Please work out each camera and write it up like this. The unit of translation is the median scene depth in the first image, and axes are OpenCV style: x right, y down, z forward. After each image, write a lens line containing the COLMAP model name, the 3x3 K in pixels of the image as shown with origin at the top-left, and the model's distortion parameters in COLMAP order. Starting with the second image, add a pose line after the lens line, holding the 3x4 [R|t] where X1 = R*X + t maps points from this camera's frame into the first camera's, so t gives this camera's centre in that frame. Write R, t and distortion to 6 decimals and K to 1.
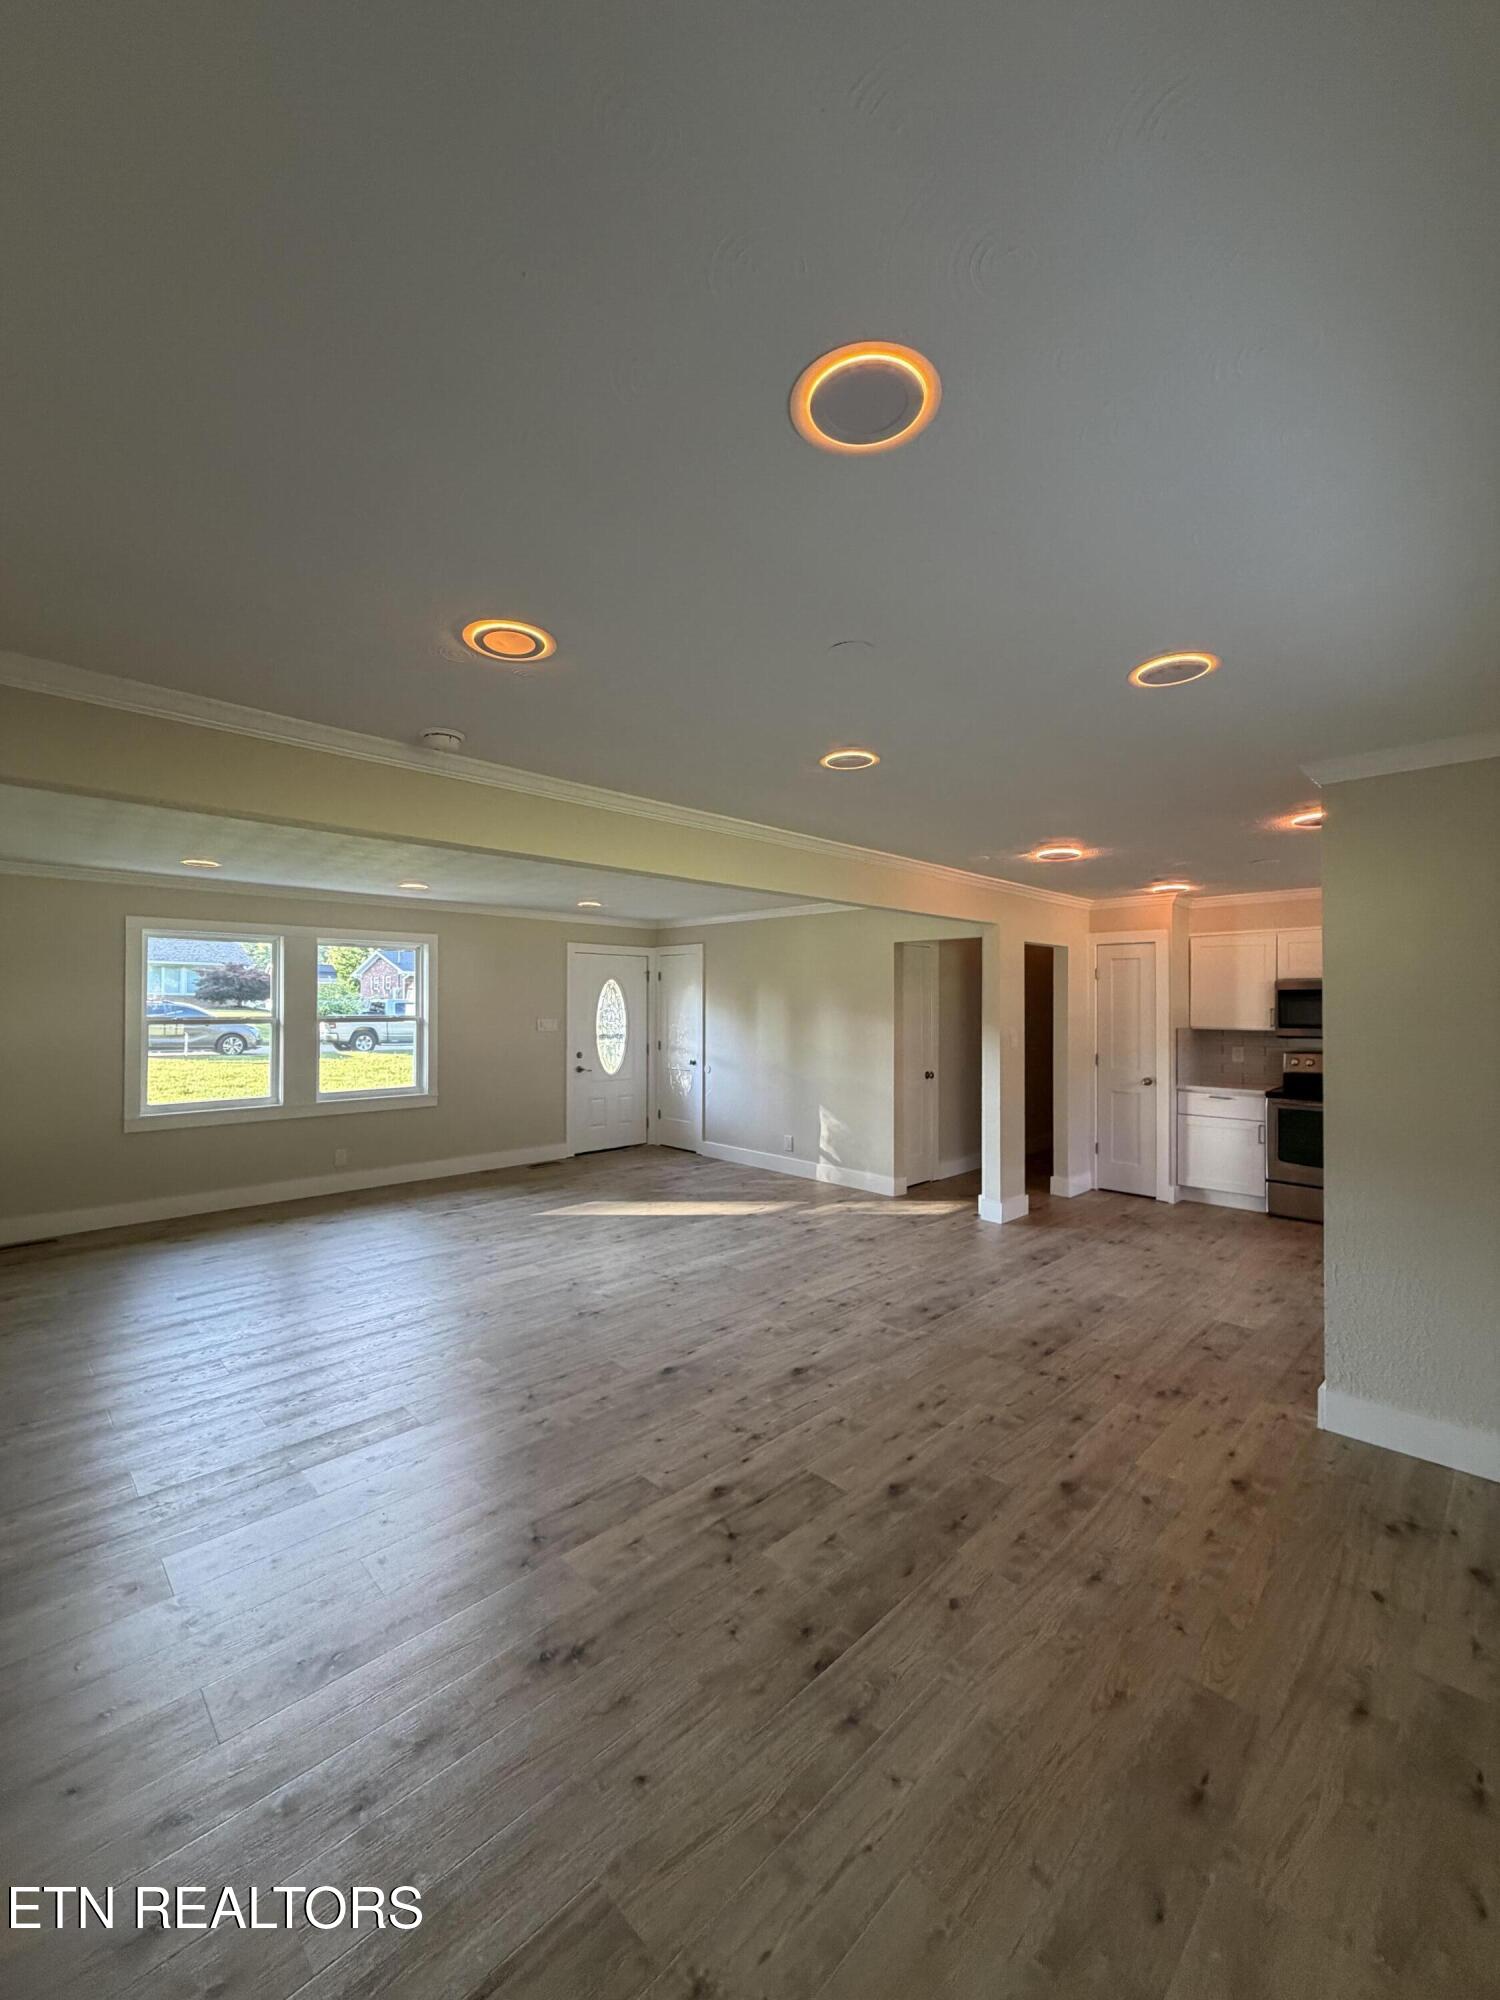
lens RADIAL K [[793.4, 0, 749.2], [0, 793.4, 1003.7], [0, 0, 1]] dist [-0.000853, 0.000467]
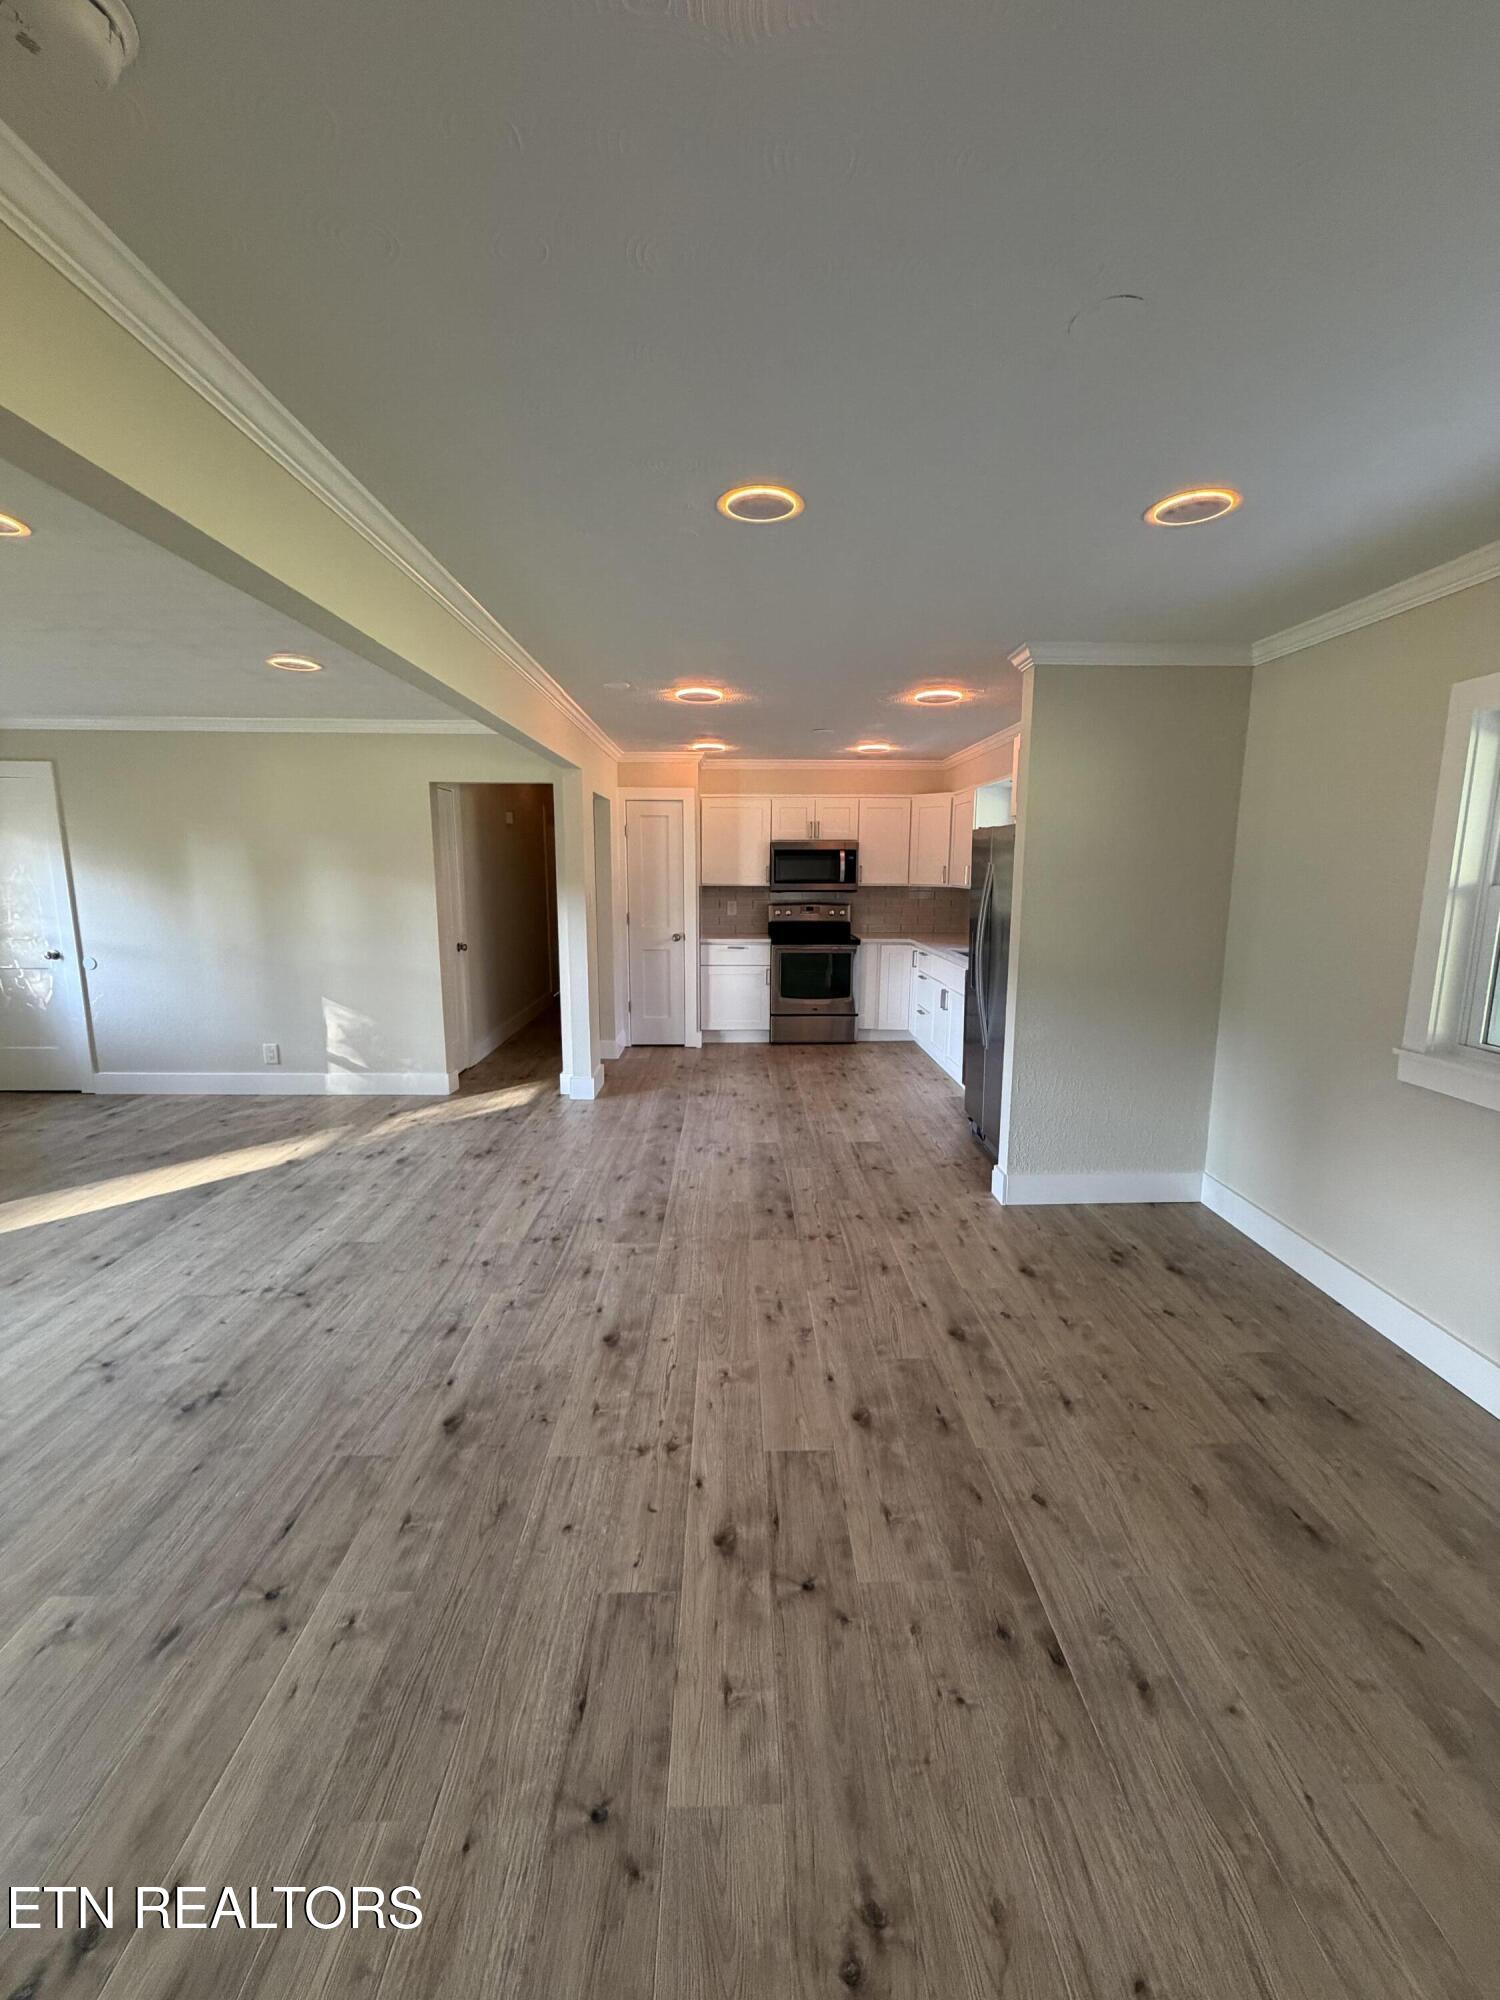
lens RADIAL K [[793.4, 0, 749.2], [0, 793.4, 1003.7], [0, 0, 1]] dist [-0.000853, 0.000467]
pose [[0.689437, -0.126121, 0.713281, -0.245525], [-0.001688, 0.984443, 0.175699, 0.000595], [-0.724344, -0.122337, 0.678498, 0.283080]]
